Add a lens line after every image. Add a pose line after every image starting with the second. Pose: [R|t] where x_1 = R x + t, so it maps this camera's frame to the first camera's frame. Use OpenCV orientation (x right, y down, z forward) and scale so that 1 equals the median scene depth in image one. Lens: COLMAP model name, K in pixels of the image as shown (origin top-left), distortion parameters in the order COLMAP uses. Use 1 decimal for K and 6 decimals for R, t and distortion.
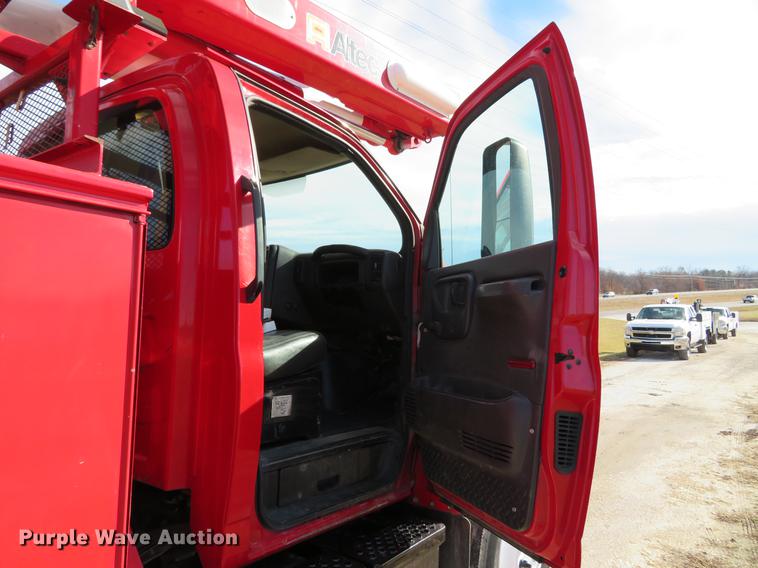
lens RADIAL K [[550.5, 0, 379.0], [0, 550.5, 284.0], [0, 0, 1]] dist [-0.003534, -0.000799]
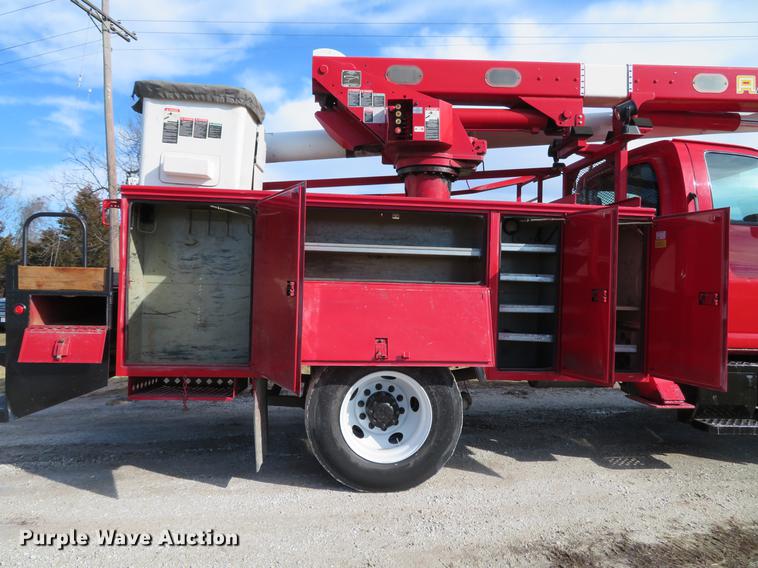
lens RADIAL K [[550.5, 0, 379.0], [0, 550.5, 284.0], [0, 0, 1]] dist [-0.003534, -0.000799]
pose [[0.688144, -0.012336, -0.725469, 0.441683], [0.046530, 0.998548, 0.027156, 0.058362], [0.724081, -0.052443, 0.687719, -1.321899]]
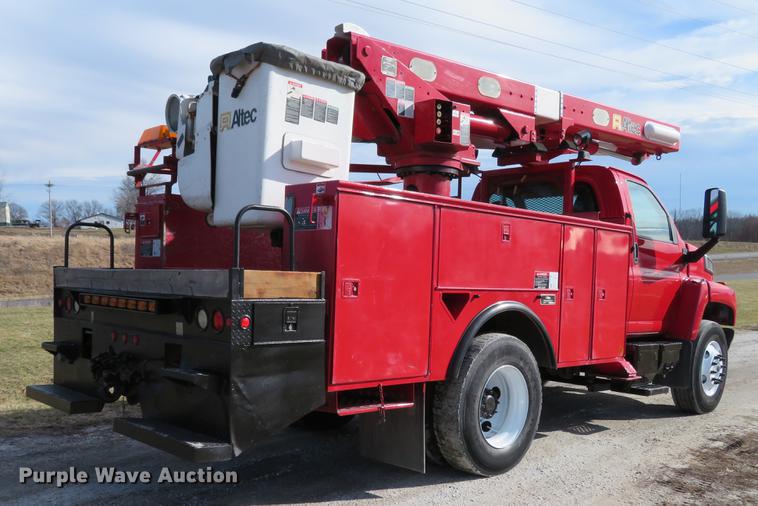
lens RADIAL K [[750.7, 0, 377.4], [0, 750.7, 309.3], [0, 0, 1]] dist [0.001482, -0.001005]
pose [[0.990449, 0.001286, -0.137875, -0.837531], [0.012583, 0.994941, 0.099673, -0.076937], [0.137306, -0.100456, 0.985422, -2.677749]]
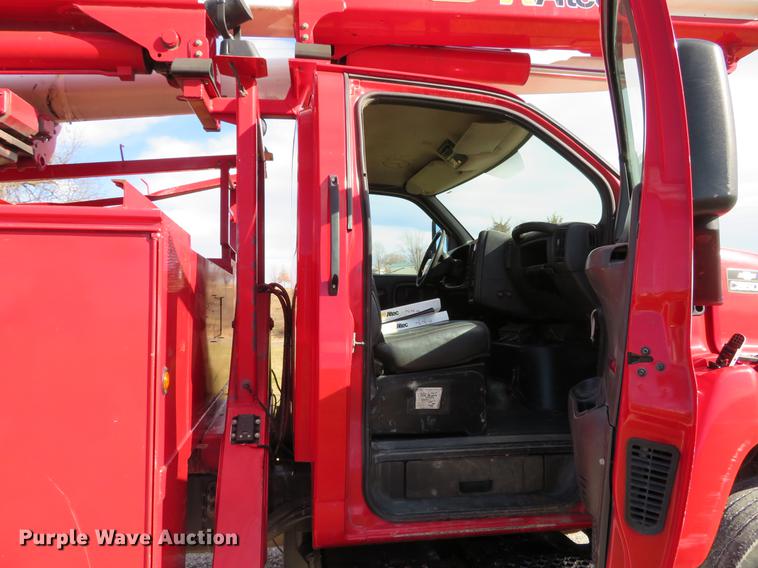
lens RADIAL K [[550.5, 0, 379.0], [0, 550.5, 284.0], [0, 0, 1]] dist [-0.003534, -0.000799]
pose [[0.726251, -0.054481, -0.685267, 0.437583], [0.068055, 0.997656, -0.007192, 0.020481], [0.684052, -0.041412, 0.728256, 0.235547]]
